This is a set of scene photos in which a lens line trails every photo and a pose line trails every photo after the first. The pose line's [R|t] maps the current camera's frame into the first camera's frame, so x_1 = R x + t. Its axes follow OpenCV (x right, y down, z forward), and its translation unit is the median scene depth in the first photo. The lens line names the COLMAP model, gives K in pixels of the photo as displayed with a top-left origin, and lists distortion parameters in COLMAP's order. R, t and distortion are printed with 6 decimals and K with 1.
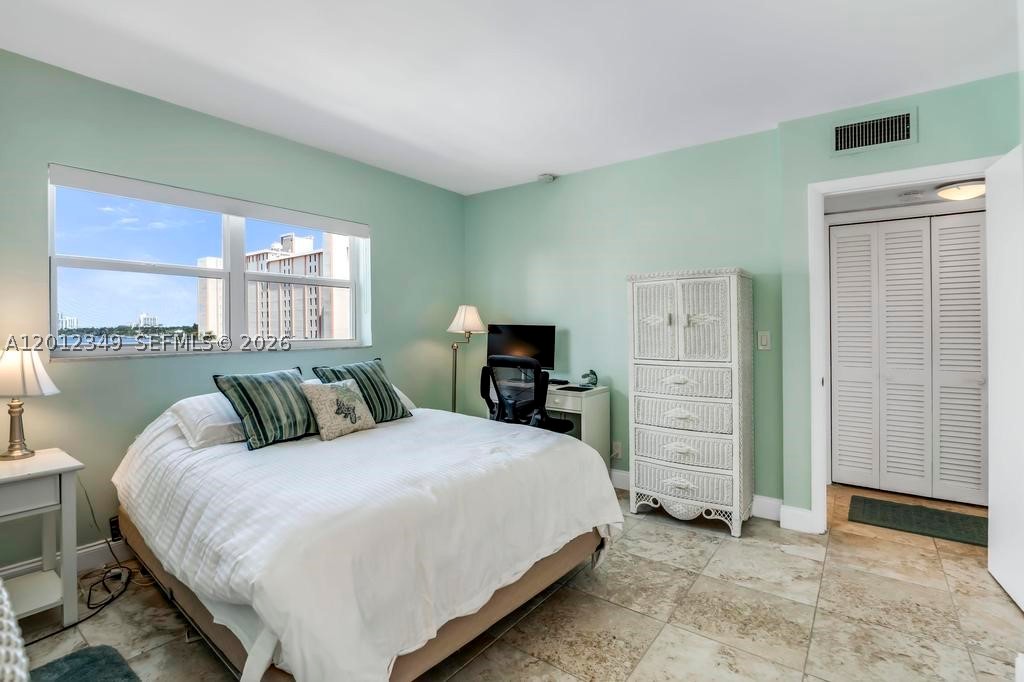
lens RADIAL K [[487.0, 0, 513.1], [0, 487.0, 332.5], [0, 0, 1]] dist [-0.021047, -0.000039]
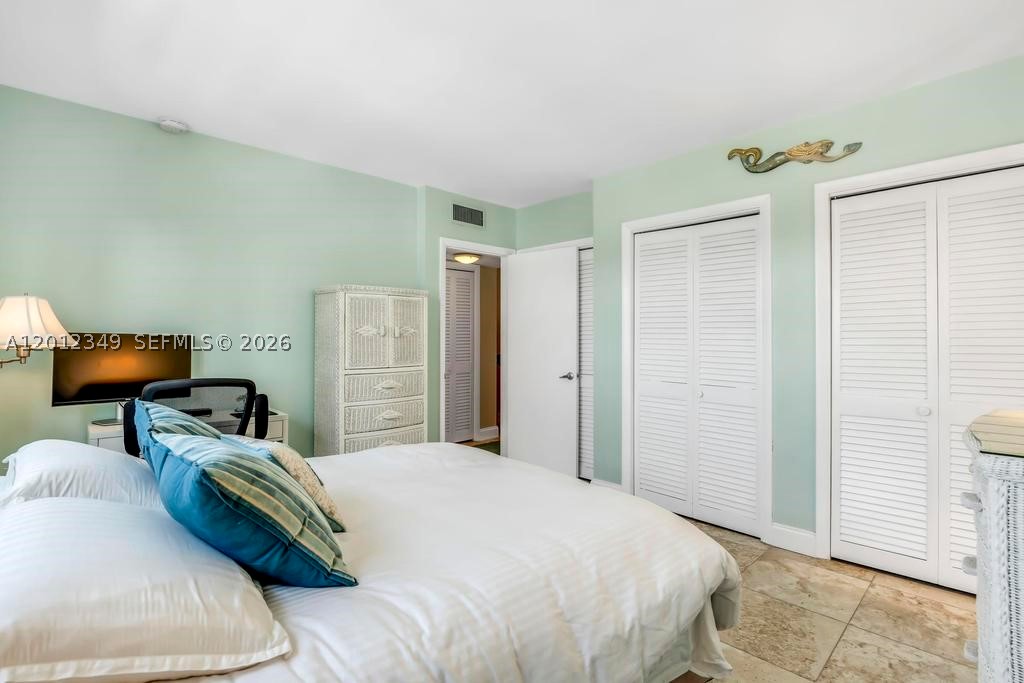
lens RADIAL K [[487.0, 0, 513.1], [0, 487.0, 333.0], [0, 0, 1]] dist [-0.021047, -0.000039]
pose [[0.151981, 0.015674, 0.988259, -0.737890], [0.008937, 0.999812, -0.017232, -0.000014], [-0.988343, 0.011451, 0.151812, 0.561154]]
